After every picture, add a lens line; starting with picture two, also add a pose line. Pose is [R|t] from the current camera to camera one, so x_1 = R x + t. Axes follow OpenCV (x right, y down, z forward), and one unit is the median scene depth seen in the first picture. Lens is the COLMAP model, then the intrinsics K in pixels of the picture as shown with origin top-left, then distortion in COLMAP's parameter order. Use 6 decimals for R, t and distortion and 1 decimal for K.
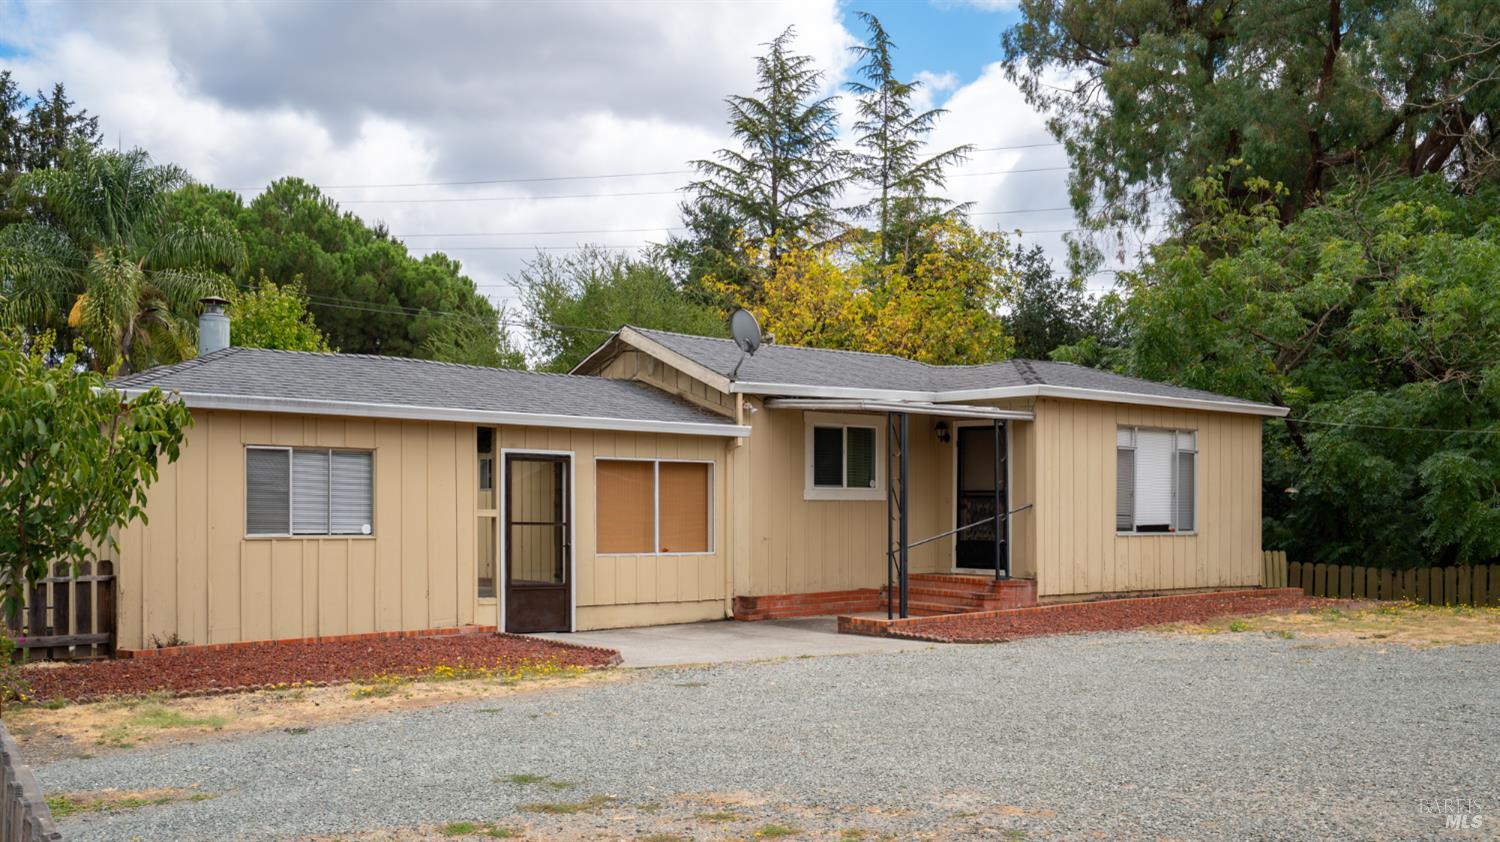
lens RADIAL K [[1441.3, 0, 874.6], [0, 1441.3, 514.4], [0, 0, 1]] dist [-0.002966, 0.022496]
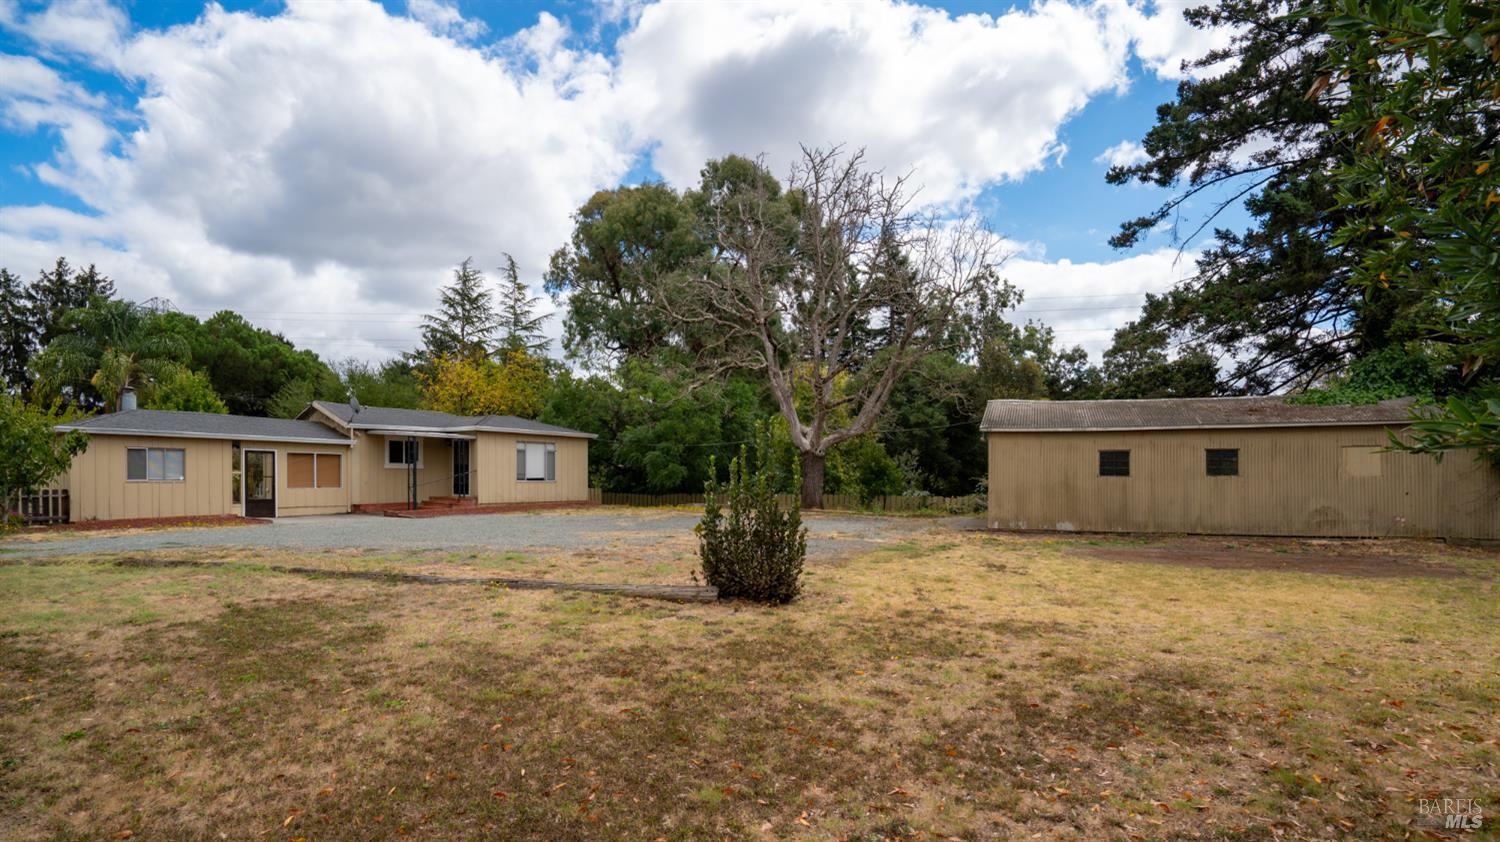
lens RADIAL K [[698.0, 0, 747.6], [0, 698.0, 477.2], [0, 0, 1]] dist [-0.045218, 0.011675]
pose [[0.971537, 0.000271, 0.236886, 0.248253], [0.000010, 0.999999, -0.001185, 0.006432], [-0.236886, 0.001154, 0.971537, -0.322581]]
